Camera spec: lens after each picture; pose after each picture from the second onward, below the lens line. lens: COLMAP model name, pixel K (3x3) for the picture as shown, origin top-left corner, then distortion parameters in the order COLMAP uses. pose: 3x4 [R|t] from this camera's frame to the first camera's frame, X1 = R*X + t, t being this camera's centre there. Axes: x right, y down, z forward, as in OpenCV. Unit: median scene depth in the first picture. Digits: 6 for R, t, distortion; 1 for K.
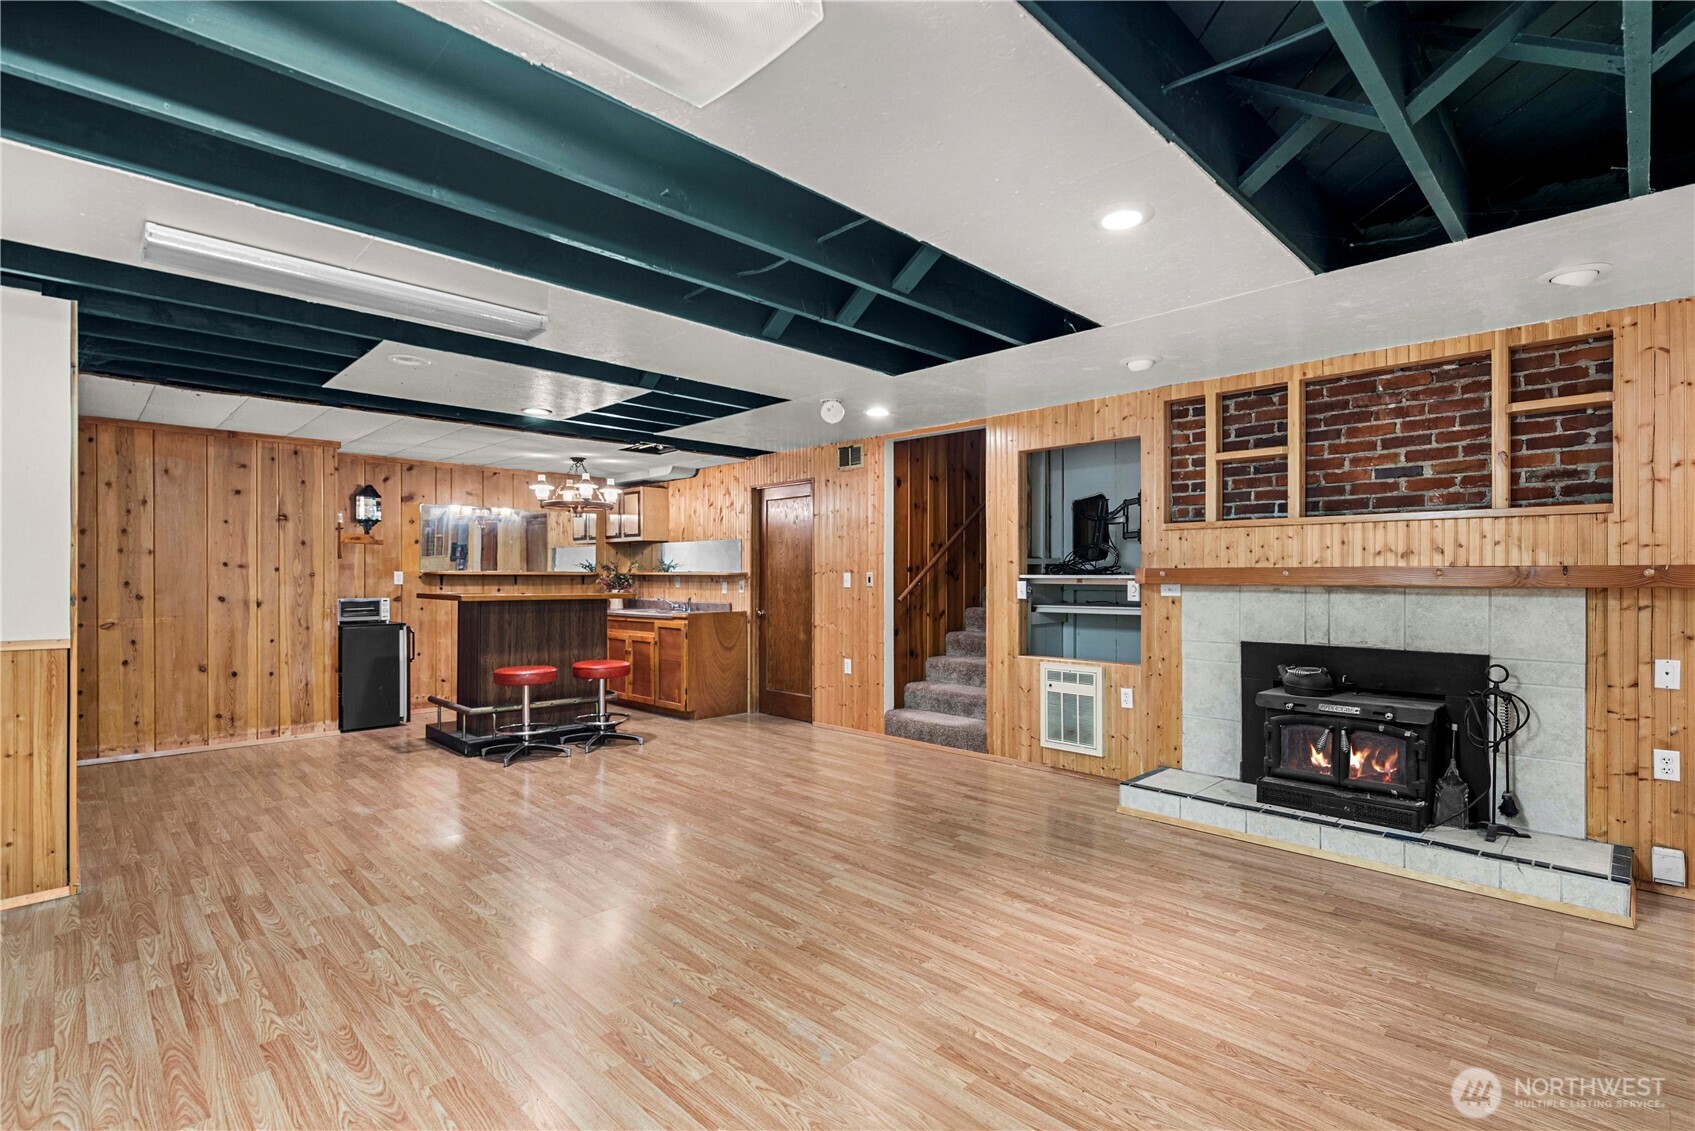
lens RADIAL K [[787.5, 0, 849.2], [0, 787.5, 570.4], [0, 0, 1]] dist [0.003308, 0.000176]
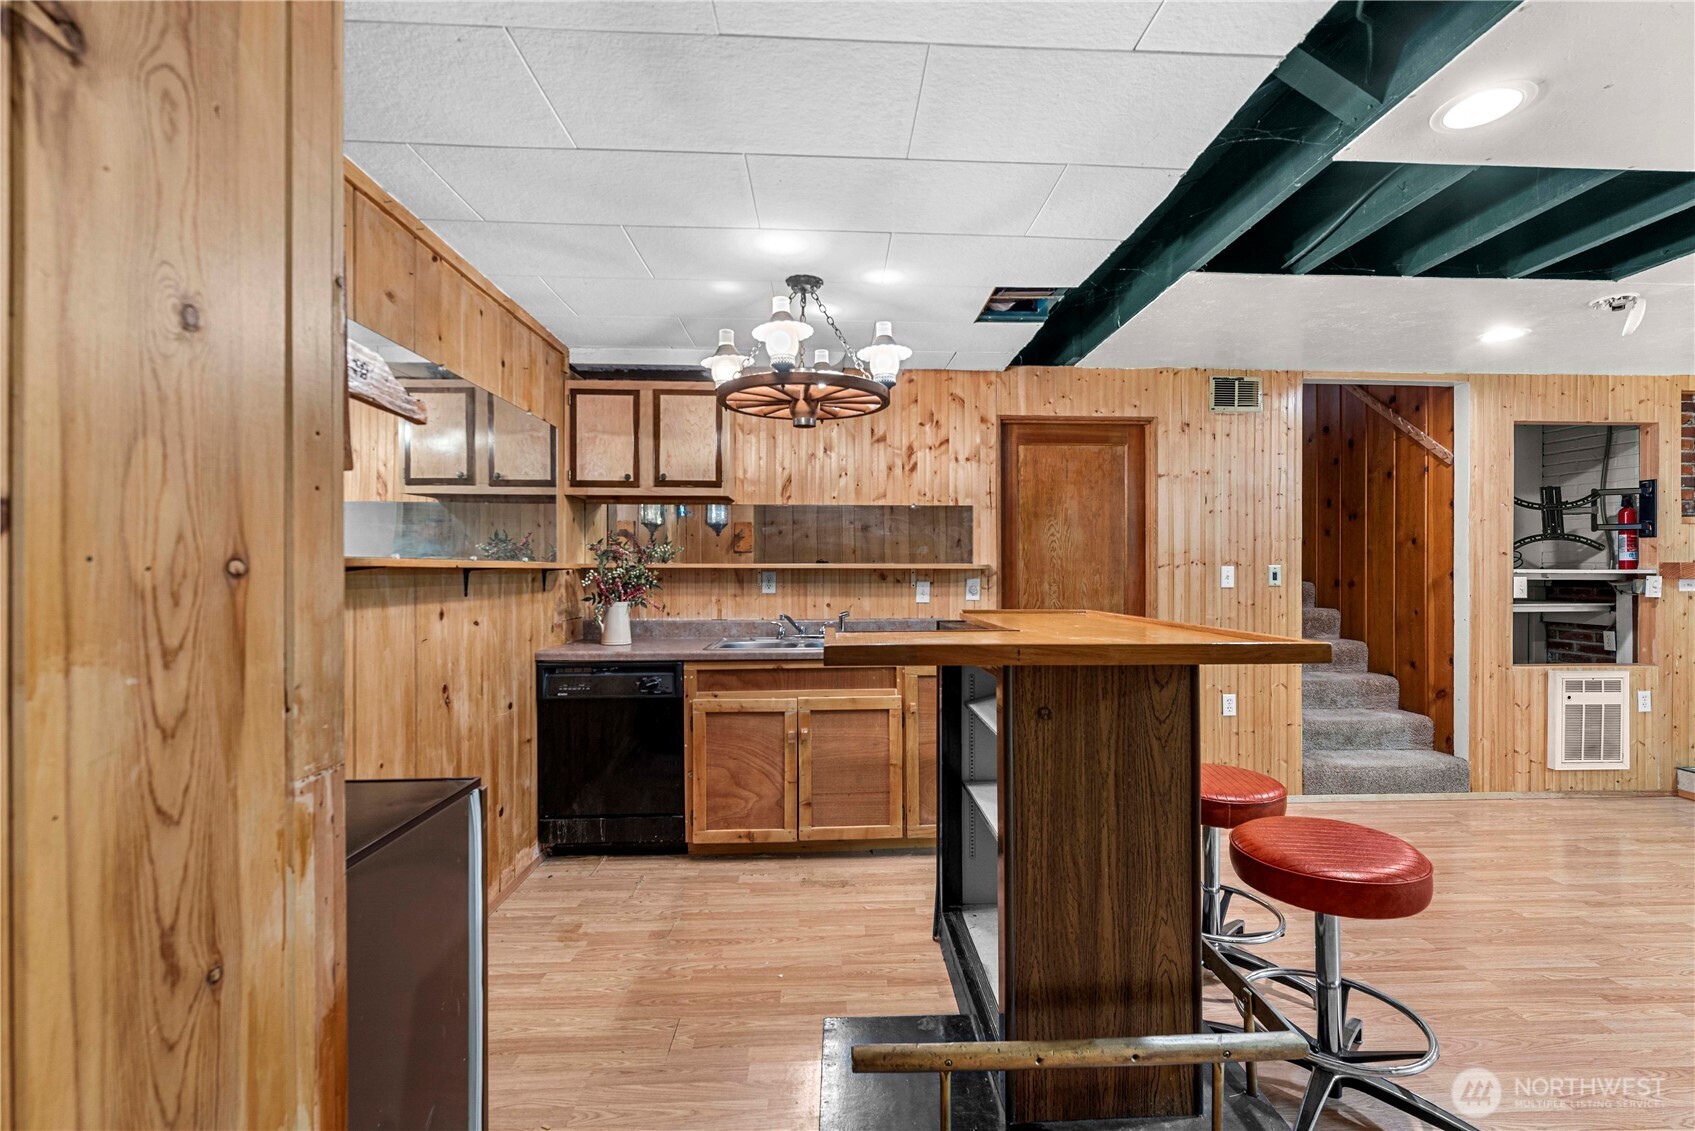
lens RADIAL K [[739.5, 0, 853.7], [0, 739.5, 570.6], [0, 0, 1]] dist [0.000480, 0.000402]
pose [[0.669757, 0.000254, 0.742580, -0.867663], [-0.005397, 0.999975, 0.004525, 0.007518], [-0.742560, -0.007039, 0.669742, 1.036274]]
